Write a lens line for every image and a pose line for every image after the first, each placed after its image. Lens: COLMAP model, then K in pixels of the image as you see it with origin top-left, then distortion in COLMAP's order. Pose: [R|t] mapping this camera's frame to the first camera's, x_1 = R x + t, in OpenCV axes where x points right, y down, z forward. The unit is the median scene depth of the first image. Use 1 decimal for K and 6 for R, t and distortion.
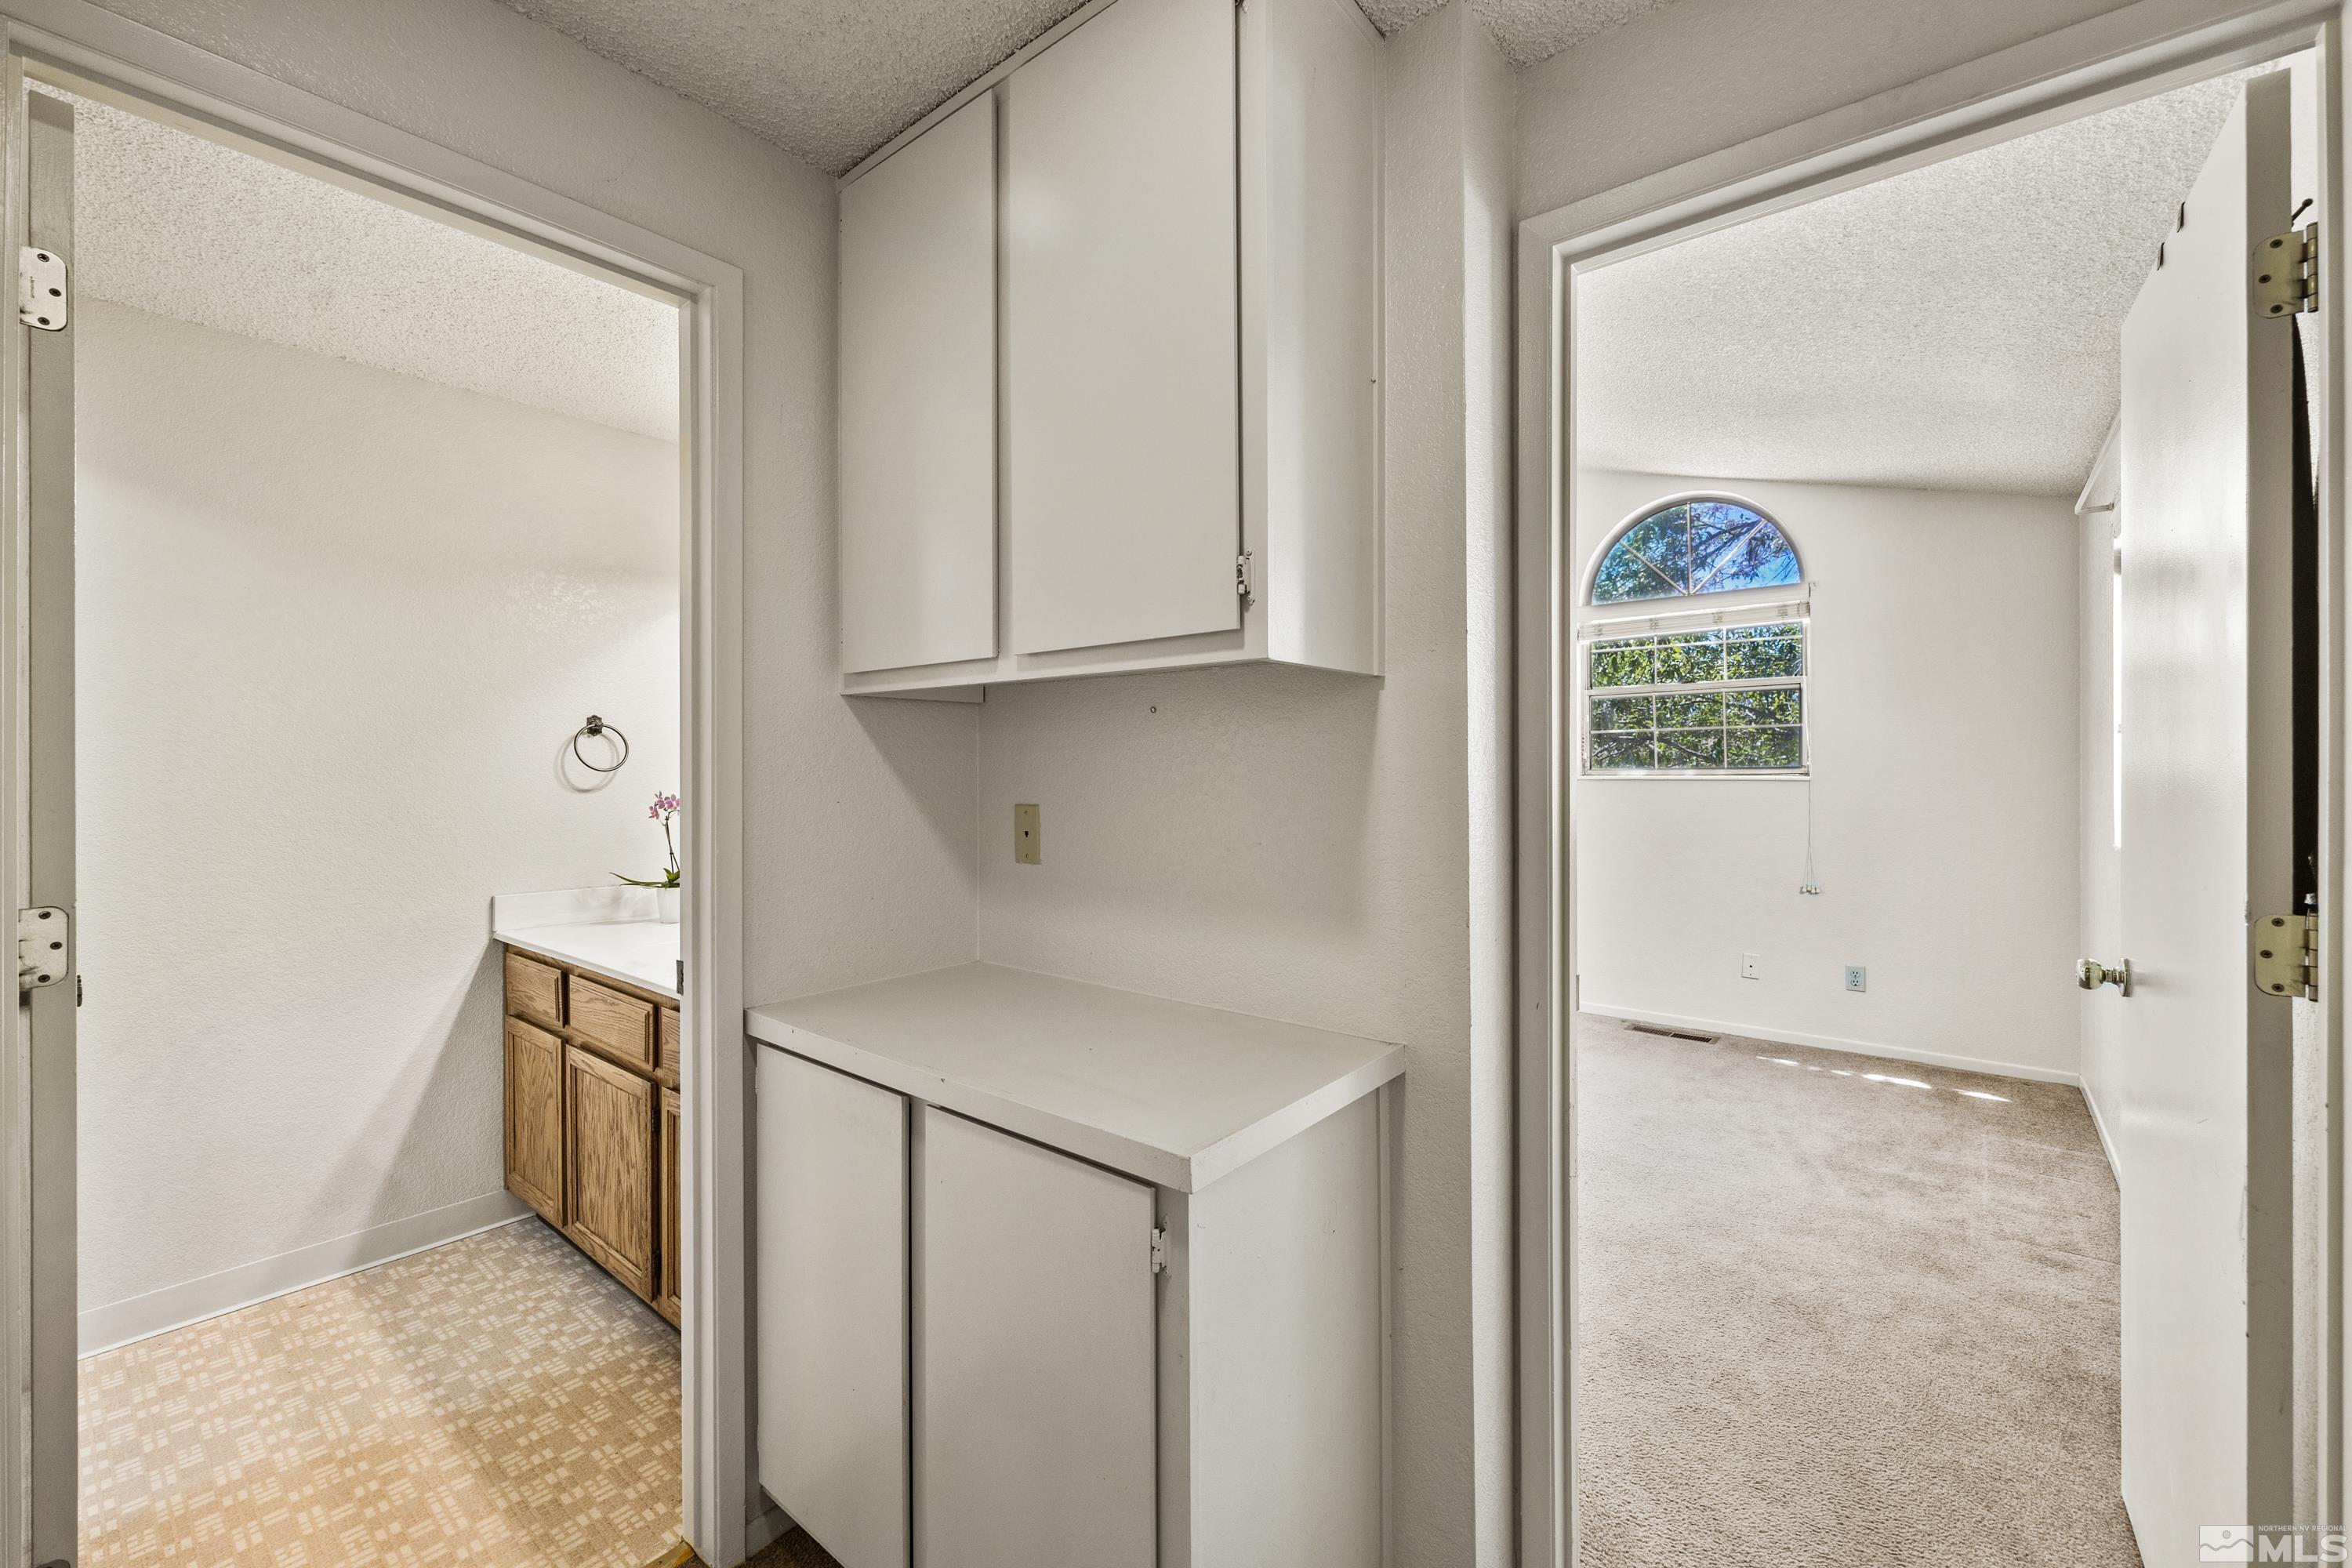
lens RADIAL K [[955.0, 0, 1187.4], [0, 955.0, 774.7], [0, 0, 1]] dist [-0.000805, 0.000123]
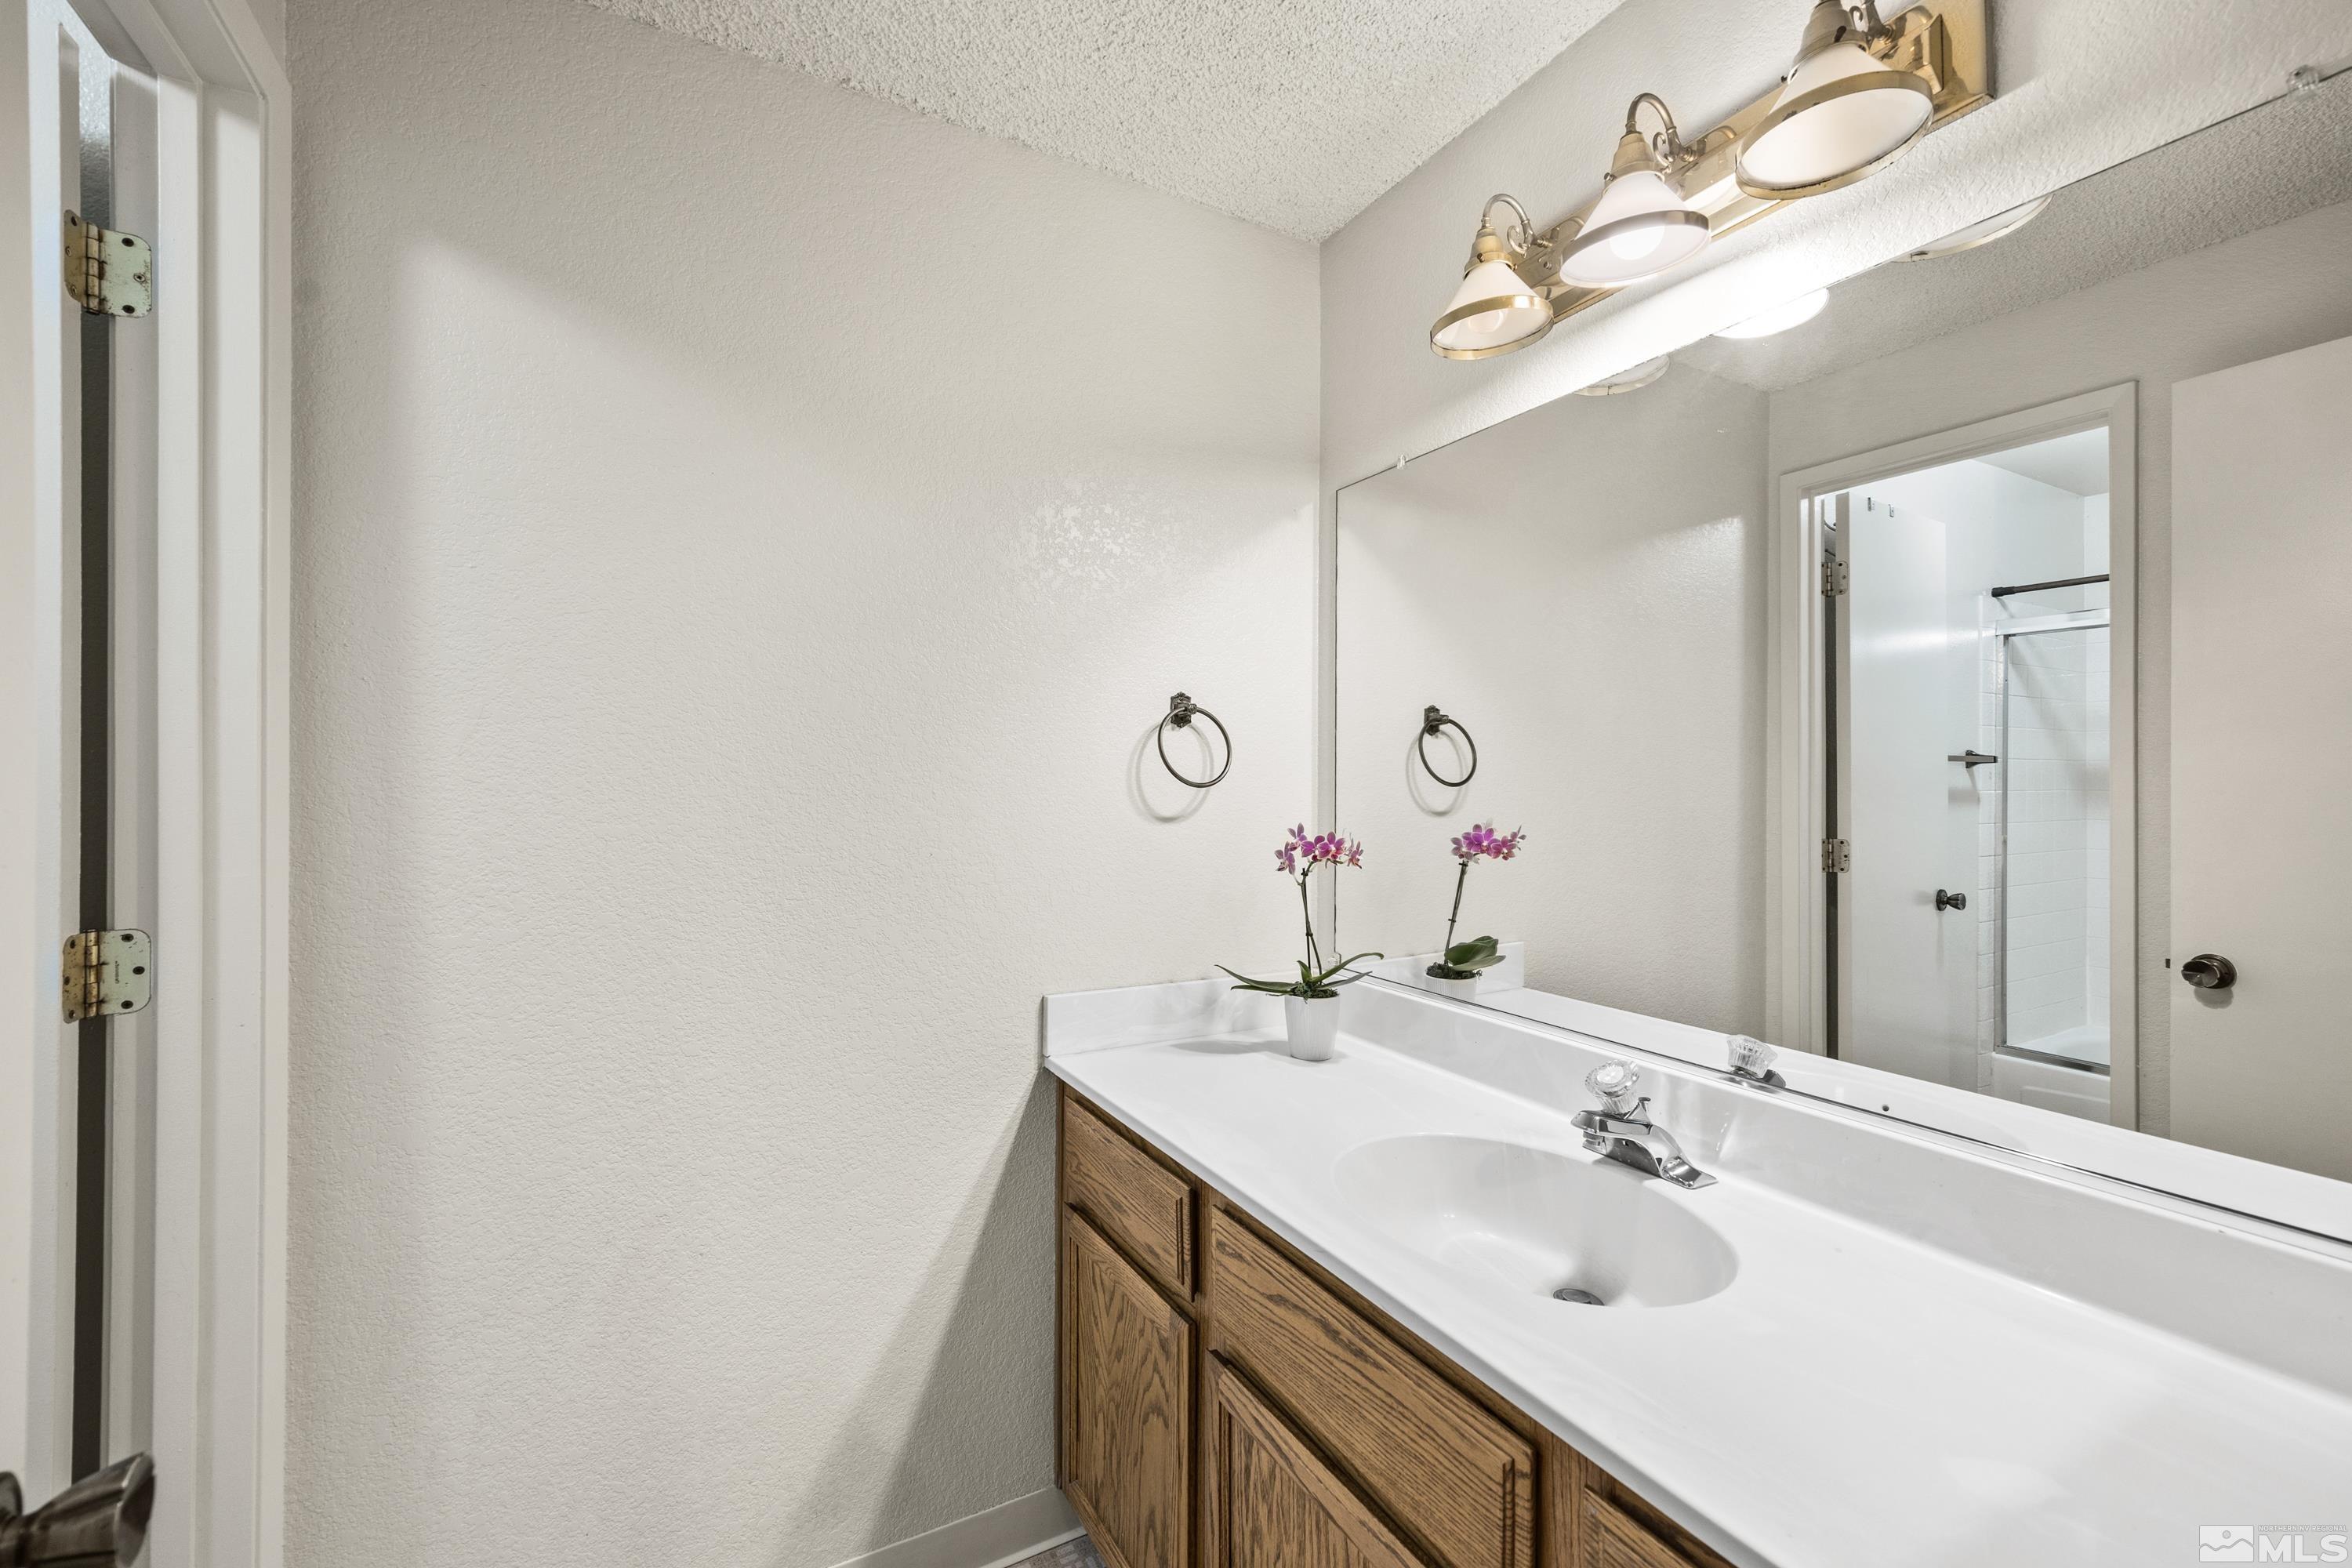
lens RADIAL K [[955.0, 0, 1169.7], [0, 955.0, 788.8], [0, 0, 1]] dist [-0.000805, 0.000123]
pose [[0.921229, 0.001324, -0.389018, -0.424697], [-0.005029, 0.999951, -0.008506, 0.002787], [0.388988, 0.009792, 0.921191, 0.483858]]
